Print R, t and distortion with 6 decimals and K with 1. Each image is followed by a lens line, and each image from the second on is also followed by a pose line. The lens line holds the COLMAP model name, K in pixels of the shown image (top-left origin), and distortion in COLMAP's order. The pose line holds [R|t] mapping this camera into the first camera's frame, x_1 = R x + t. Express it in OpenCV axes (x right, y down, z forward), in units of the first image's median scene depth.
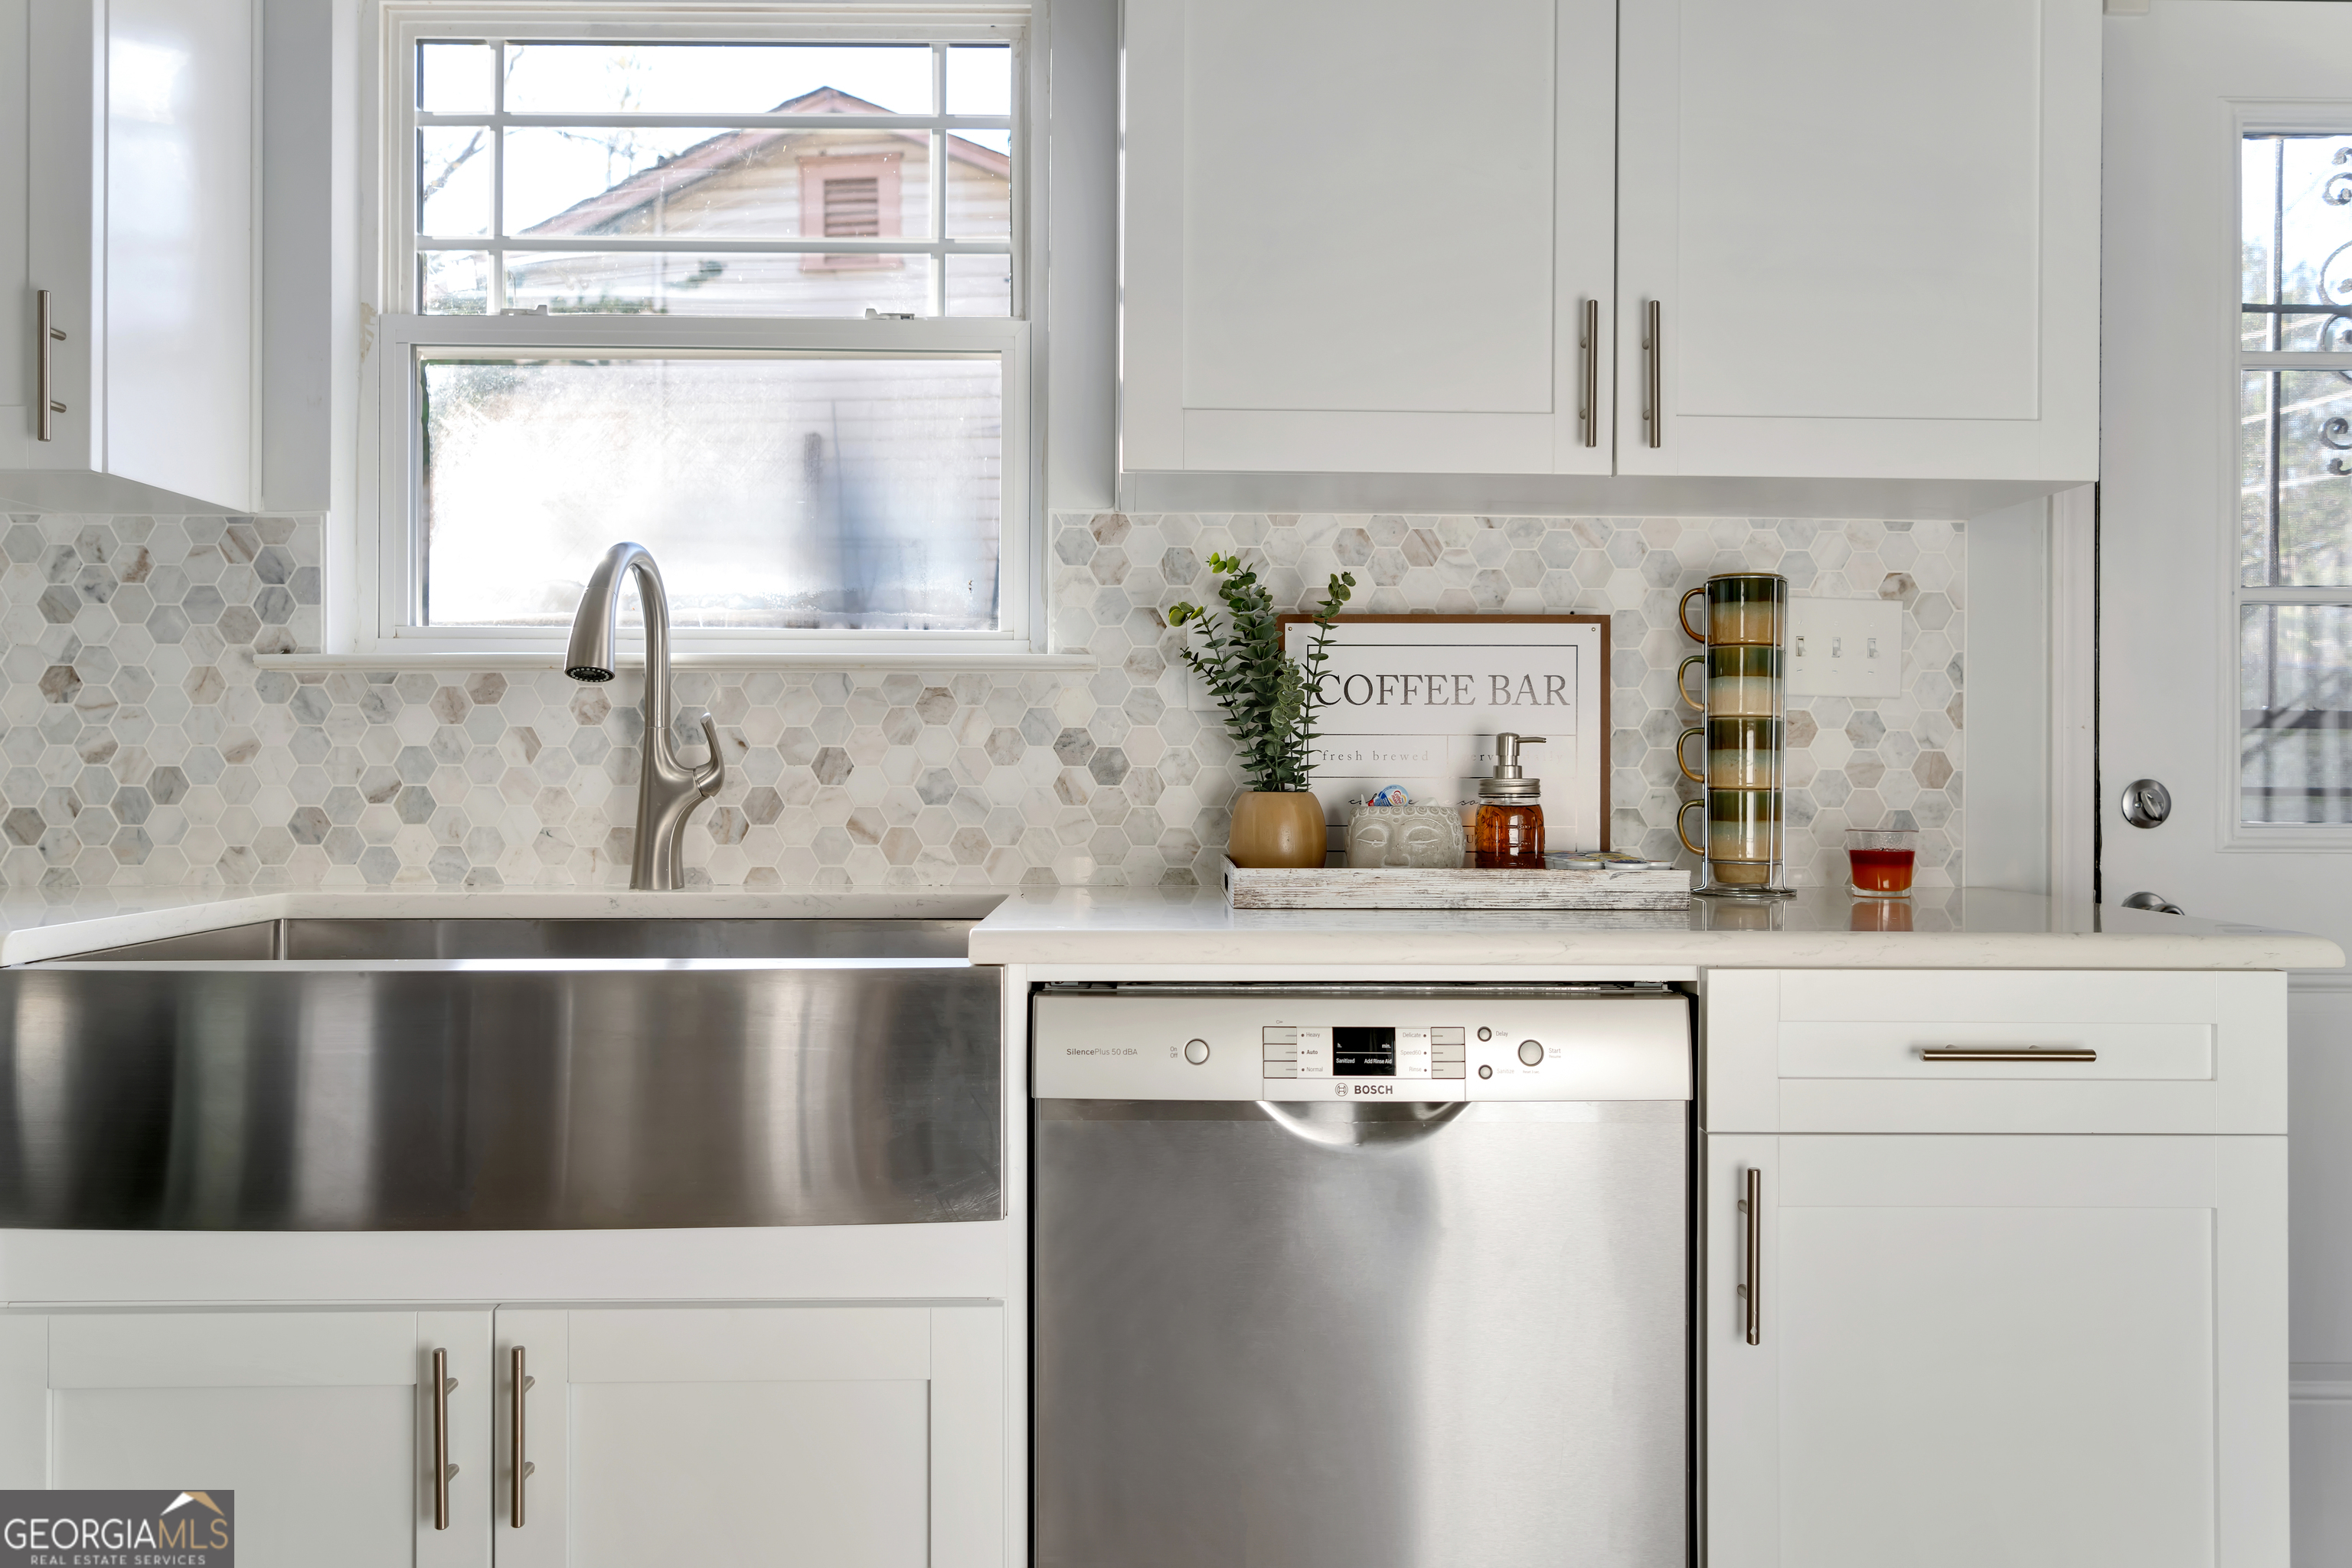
lens RADIAL K [[1707.7, 0, 1171.4], [0, 1707.7, 773.0], [0, 0, 1]] dist [0.009289, 0.014250]
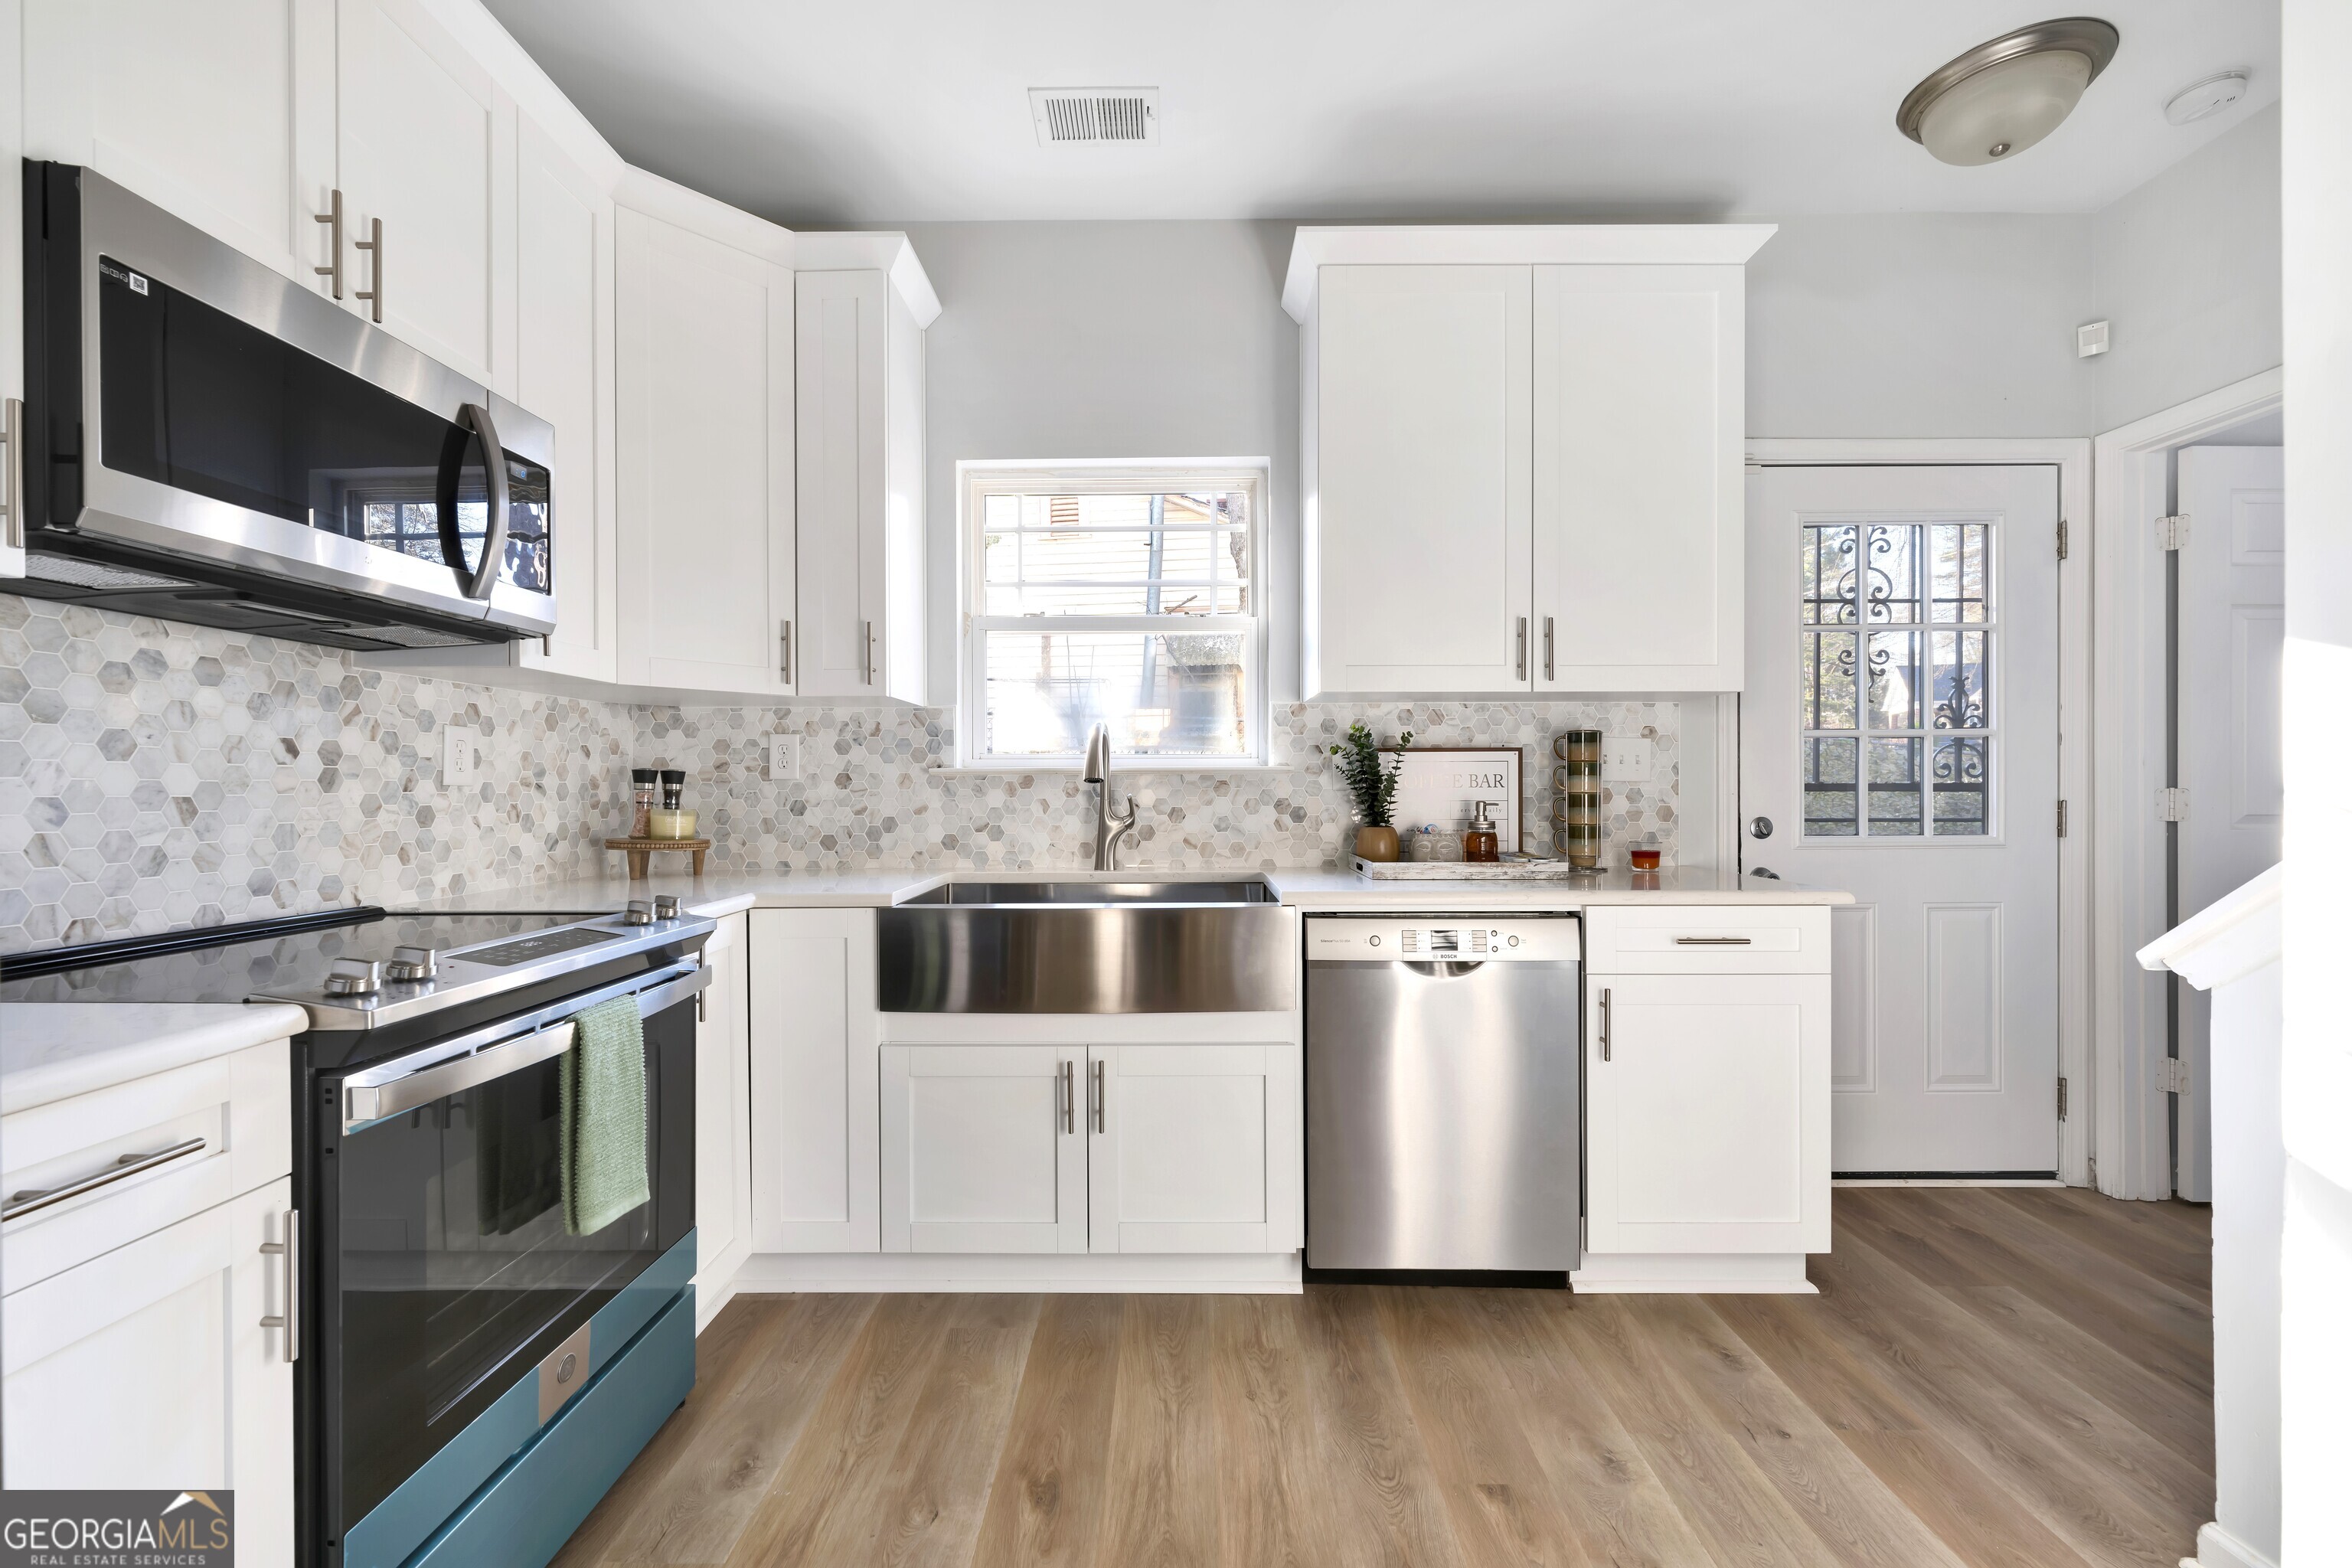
lens RADIAL K [[959.9, 0, 1134.5], [0, 959.9, 779.0], [0, 0, 1]] dist [-0.002152, -0.000599]
pose [[0.999481, -0.005802, -0.031683, -0.214100], [0.005710, 0.999979, -0.003003, -0.048962], [0.031699, 0.002820, 0.999493, -0.282899]]
